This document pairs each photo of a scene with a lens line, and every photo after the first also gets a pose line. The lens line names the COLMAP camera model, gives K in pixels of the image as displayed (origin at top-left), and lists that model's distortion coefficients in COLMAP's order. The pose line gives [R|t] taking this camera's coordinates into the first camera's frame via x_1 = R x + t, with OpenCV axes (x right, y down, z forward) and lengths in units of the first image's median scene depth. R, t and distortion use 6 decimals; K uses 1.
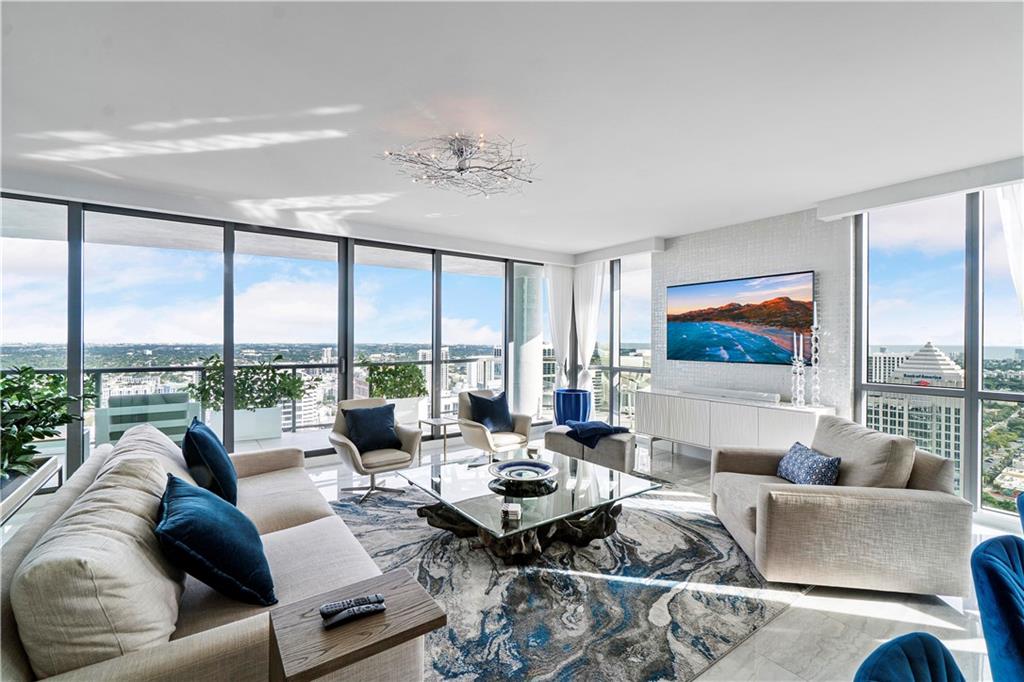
lens RADIAL K [[444.0, 0, 510.0], [0, 444.0, 346.7], [0, 0, 1]] dist [-0.004794, -0.000180]
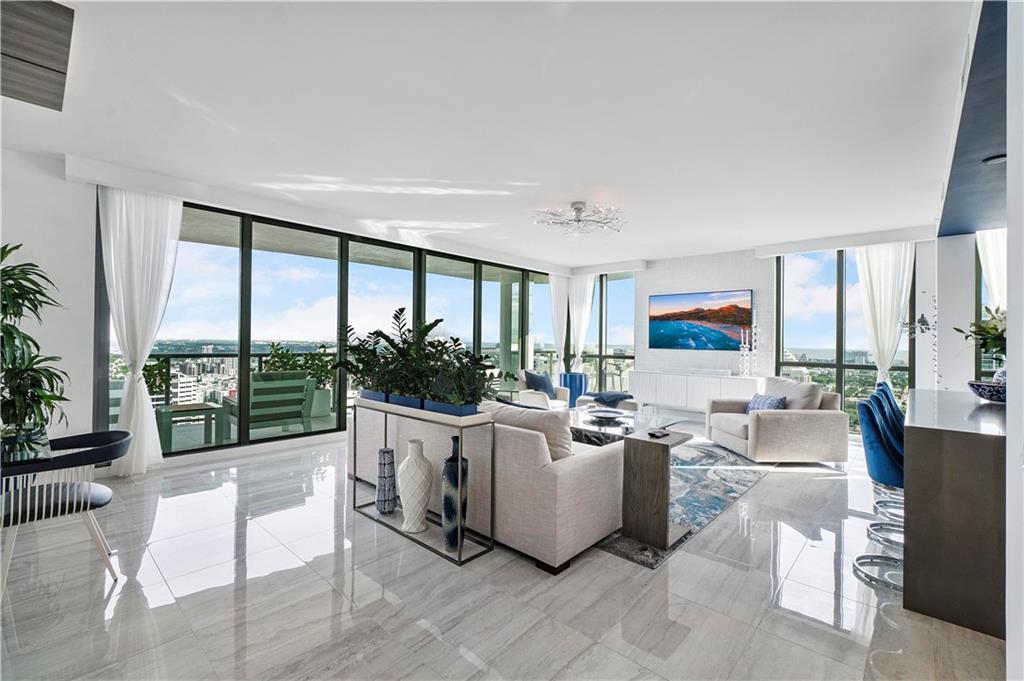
lens RADIAL K [[444.0, 0, 513.4], [0, 444.0, 334.2], [0, 0, 1]] dist [-0.004794, -0.000180]
pose [[0.976904, 0.012594, 0.213305, -0.464052], [-0.006257, 0.999520, -0.030357, 0.039816], [-0.213585, 0.028321, 0.976514, -0.339435]]
